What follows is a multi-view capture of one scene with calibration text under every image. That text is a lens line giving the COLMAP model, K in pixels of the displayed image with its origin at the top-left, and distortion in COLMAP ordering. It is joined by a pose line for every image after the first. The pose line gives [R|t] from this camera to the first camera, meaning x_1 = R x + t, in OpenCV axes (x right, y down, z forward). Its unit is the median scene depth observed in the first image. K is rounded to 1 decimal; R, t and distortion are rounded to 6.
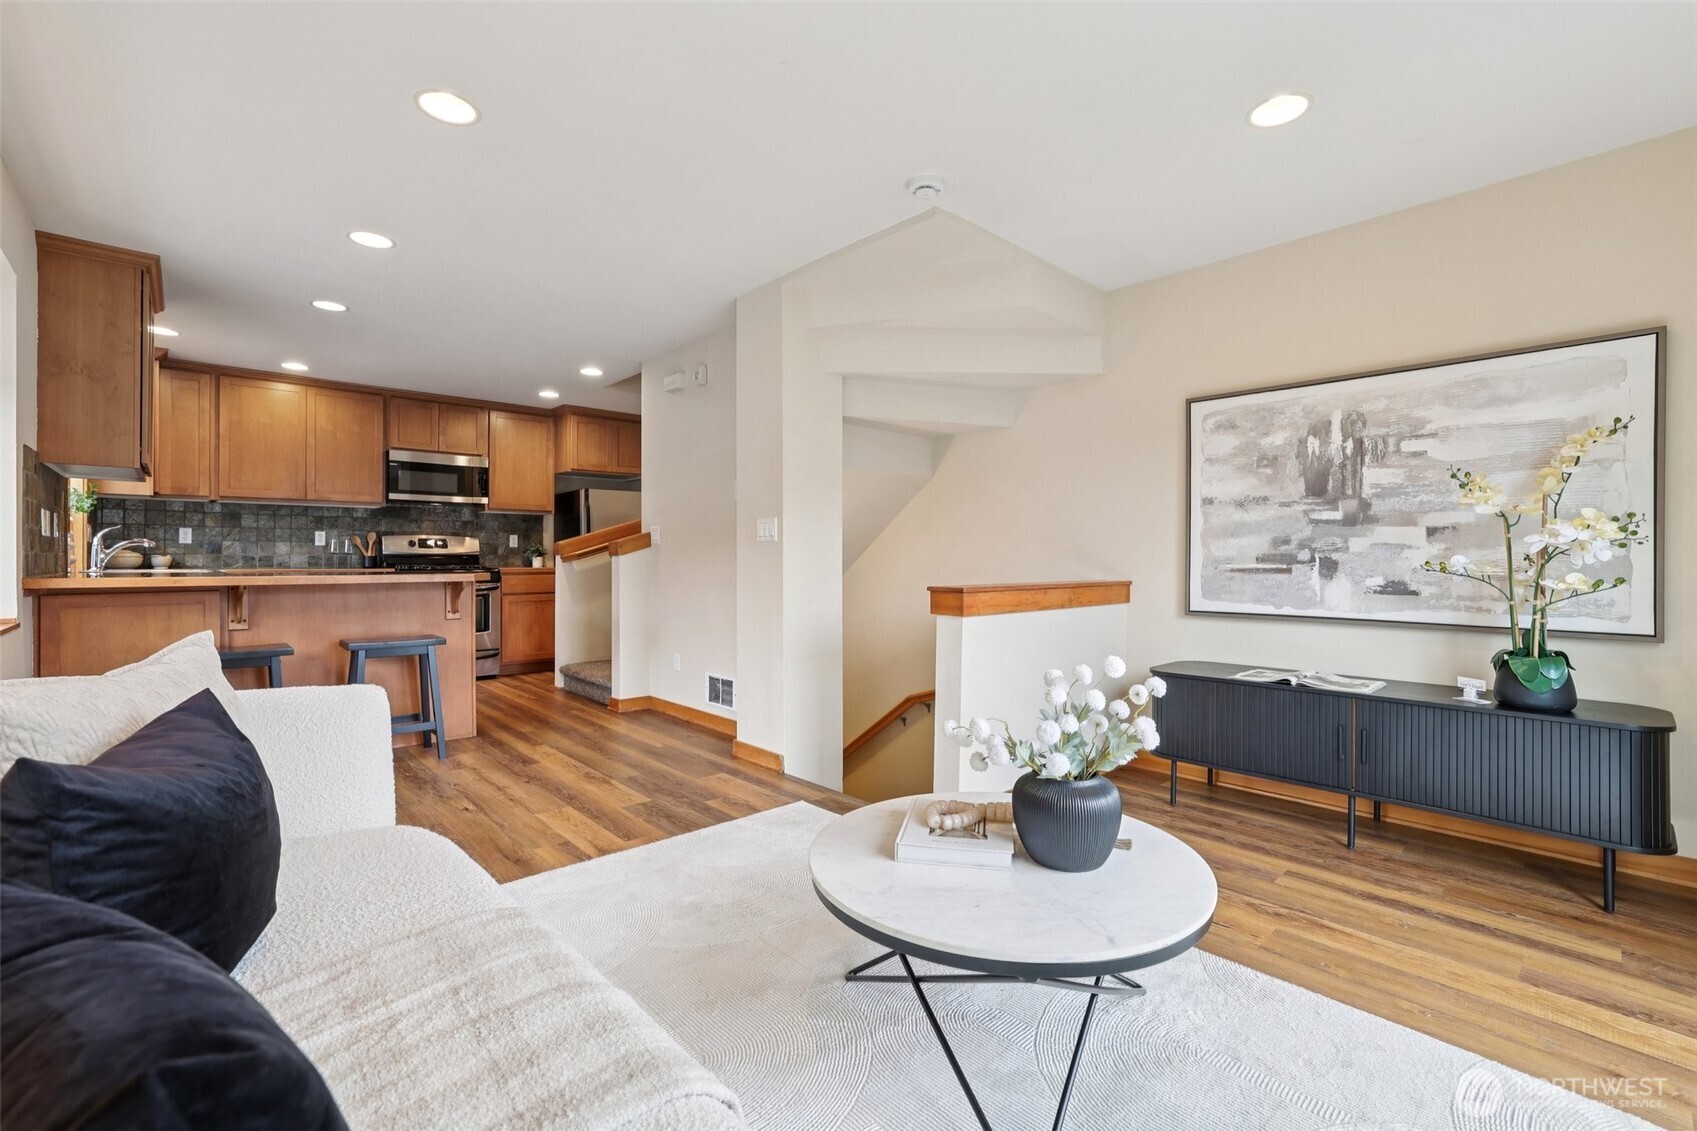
lens RADIAL K [[735.9, 0, 849.5], [0, 735.9, 554.8], [0, 0, 1]] dist [-0.043844, 0.022633]
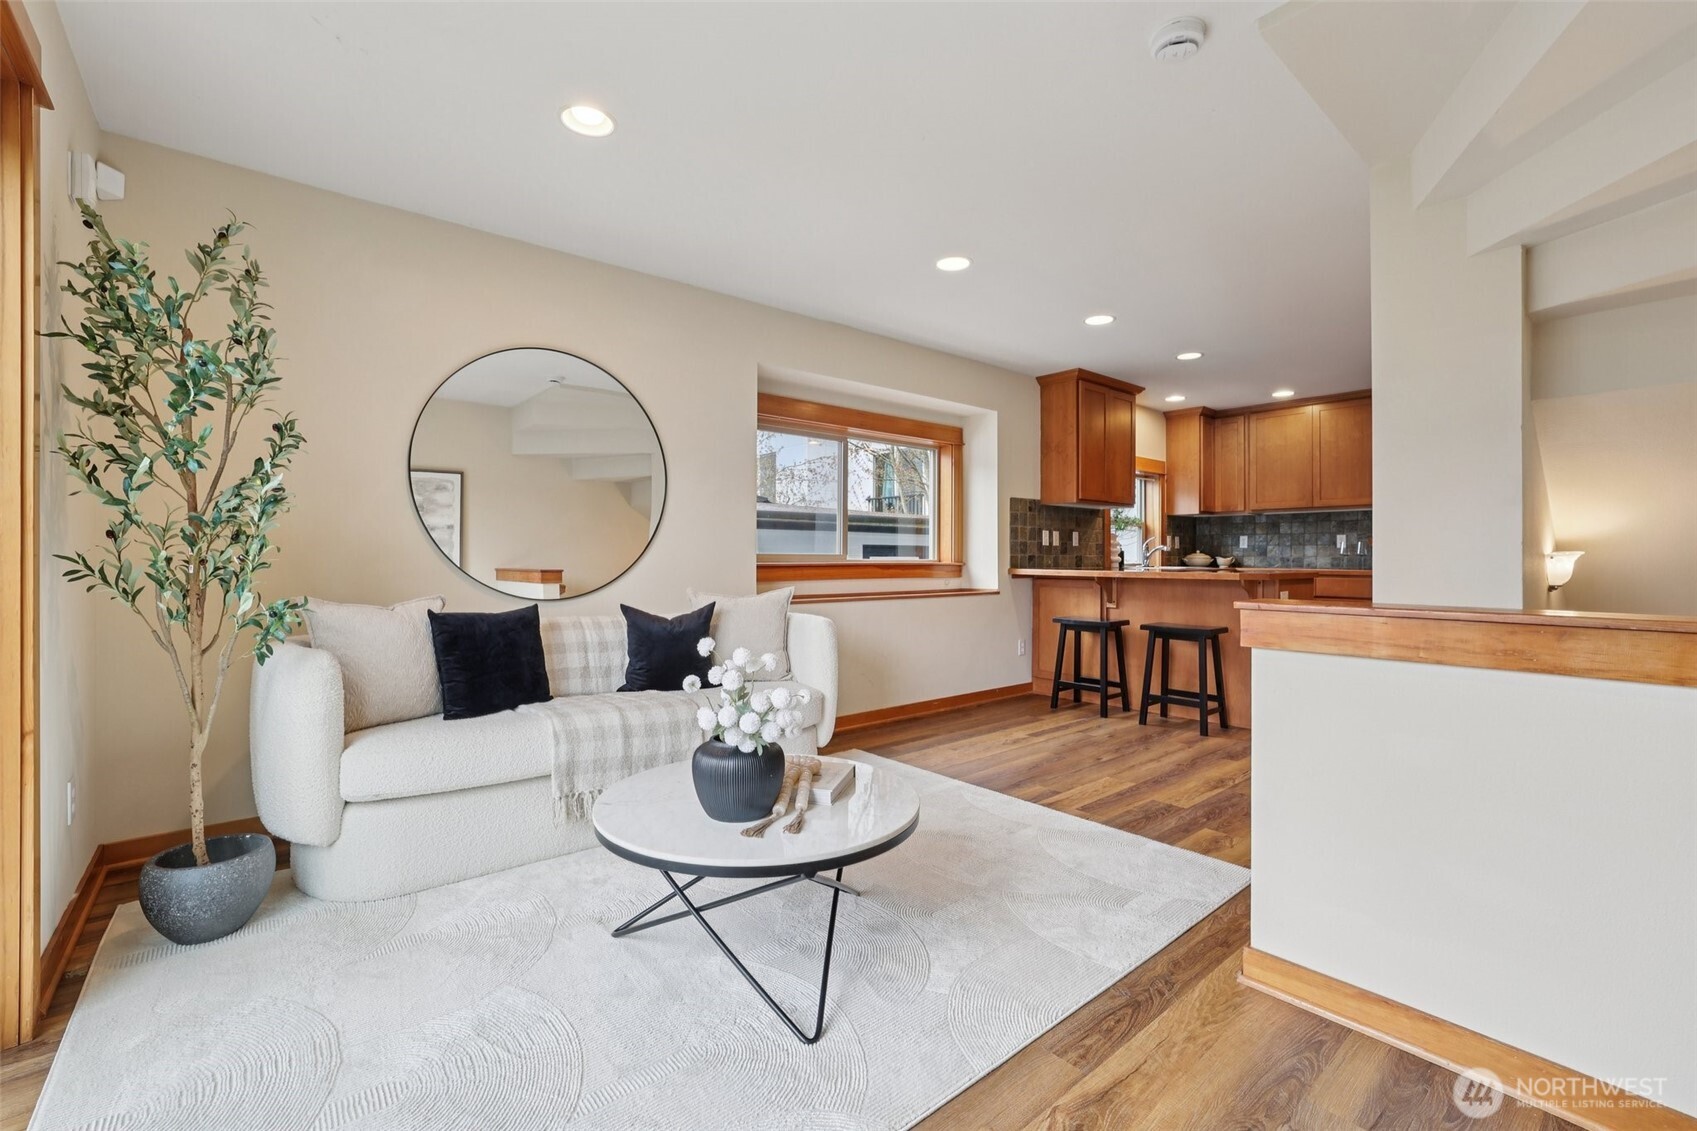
lens RADIAL K [[737.2, 0, 850.5], [0, 737.2, 557.5], [0, 0, 1]] dist [-0.039900, 0.019630]
pose [[-0.043065, -0.001568, -0.999071, 0.390035], [-0.000846, 0.999998, -0.001533, 0.003523], [0.999072, 0.000779, -0.043066, 0.327691]]
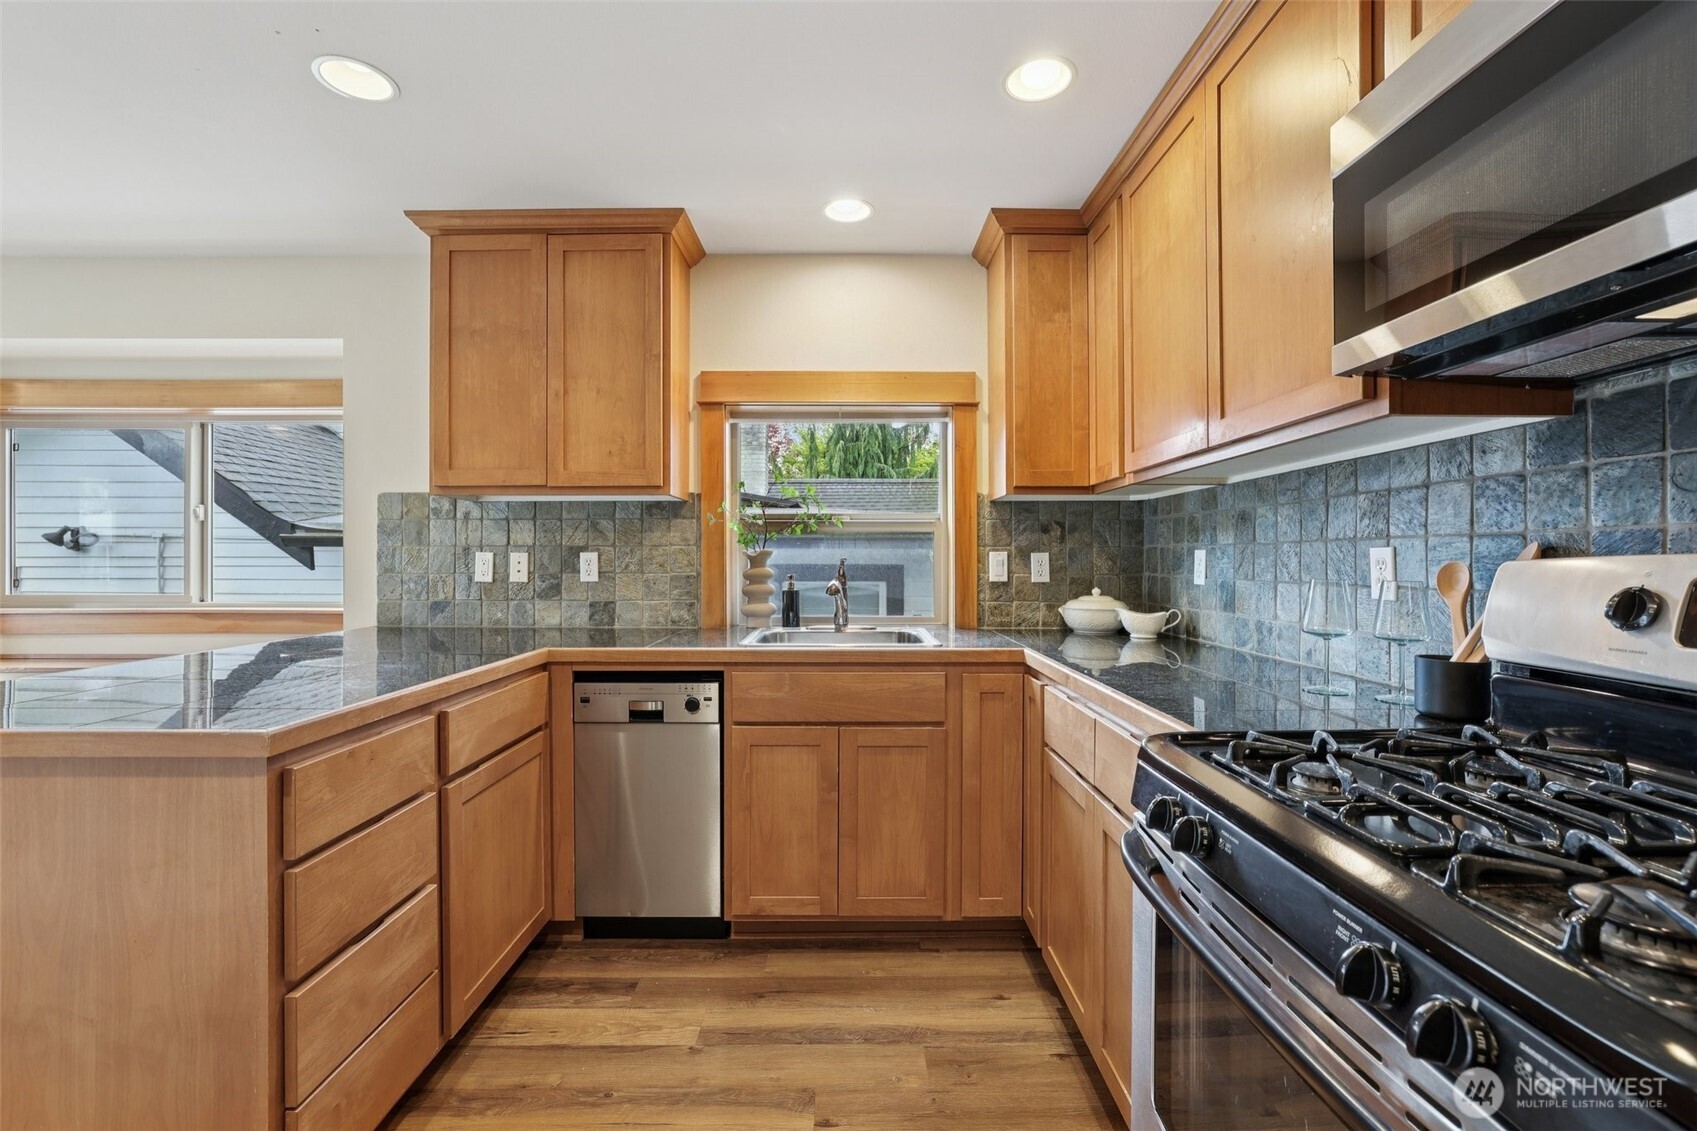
lens RADIAL K [[737.2, 0, 850.5], [0, 737.2, 557.5], [0, 0, 1]] dist [-0.039900, 0.019630]
pose [[-0.676738, -0.005218, -0.736205, -0.413858], [0.000069, 0.999974, -0.007151, -0.027448], [0.736224, -0.004890, -0.676720, 1.068712]]
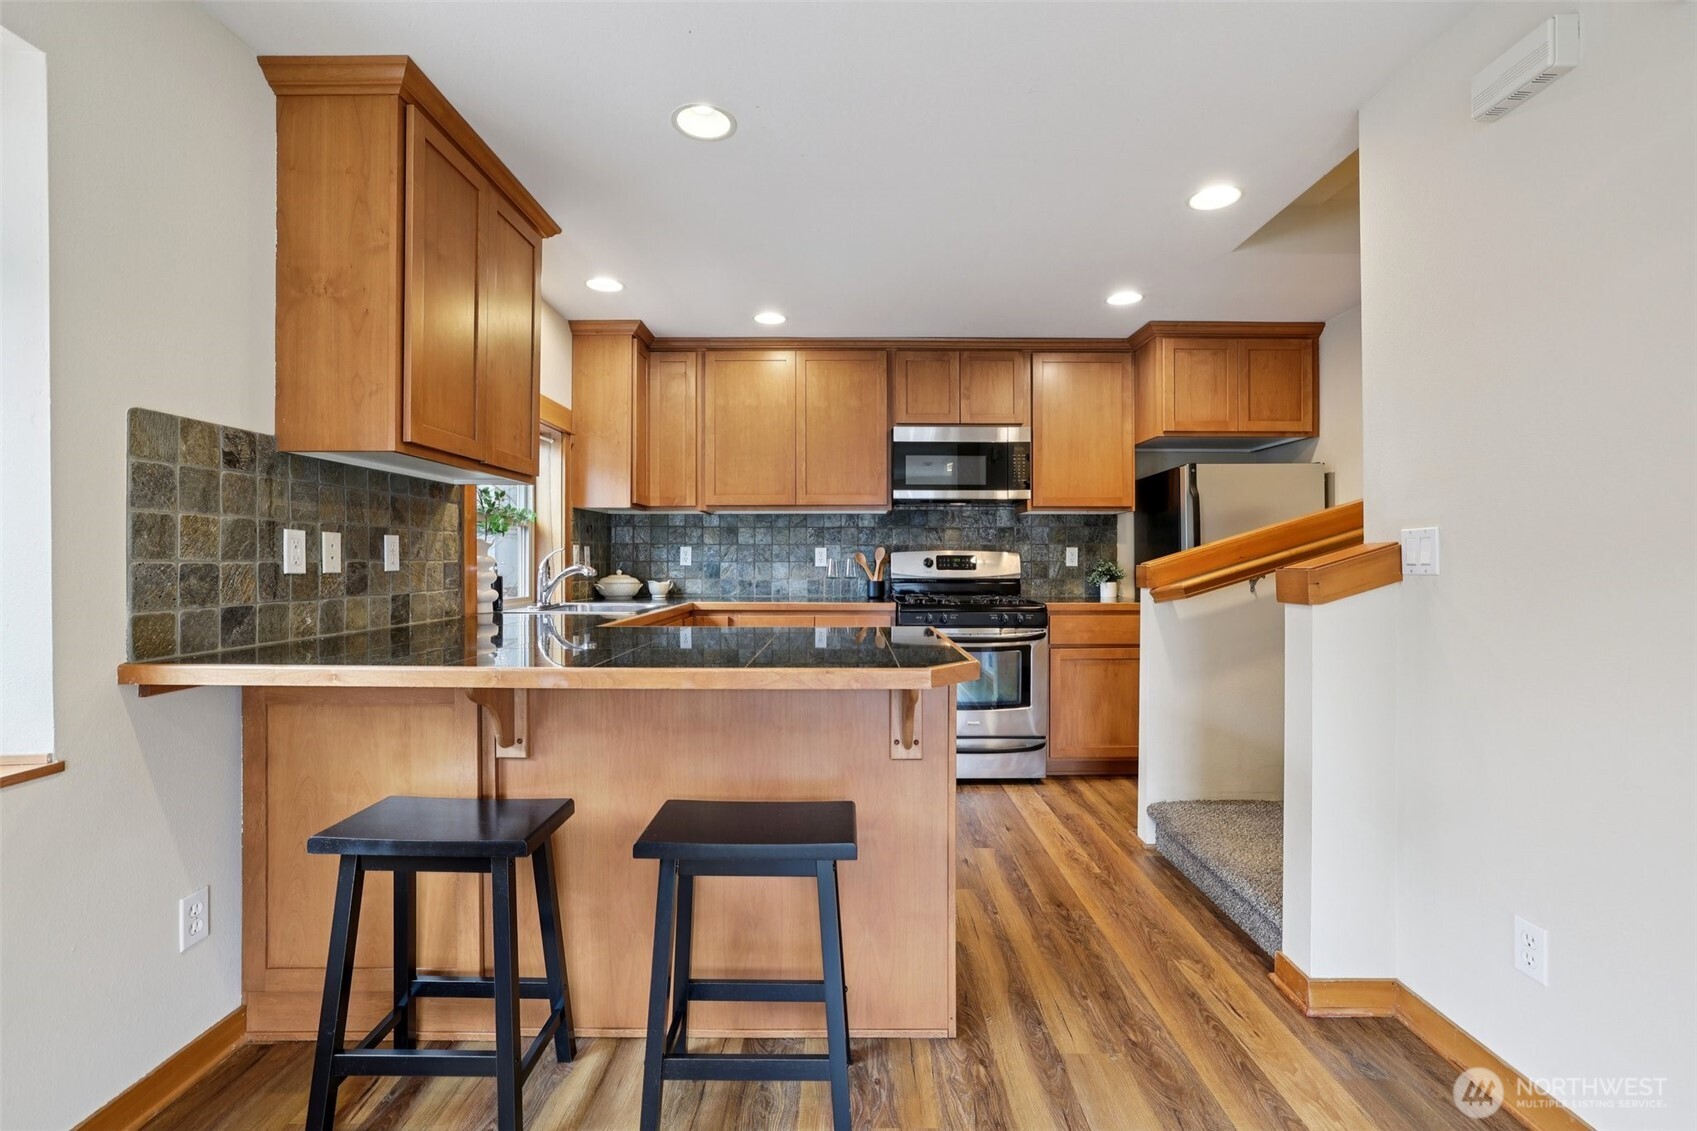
lens RADIAL K [[737.2, 0, 850.5], [0, 737.2, 557.5], [0, 0, 1]] dist [-0.039900, 0.019630]
pose [[0.734272, -0.004687, -0.678839, -0.199716], [0.003233, 0.999989, -0.003408, -0.020011], [0.678848, 0.000307, 0.734279, 0.477167]]
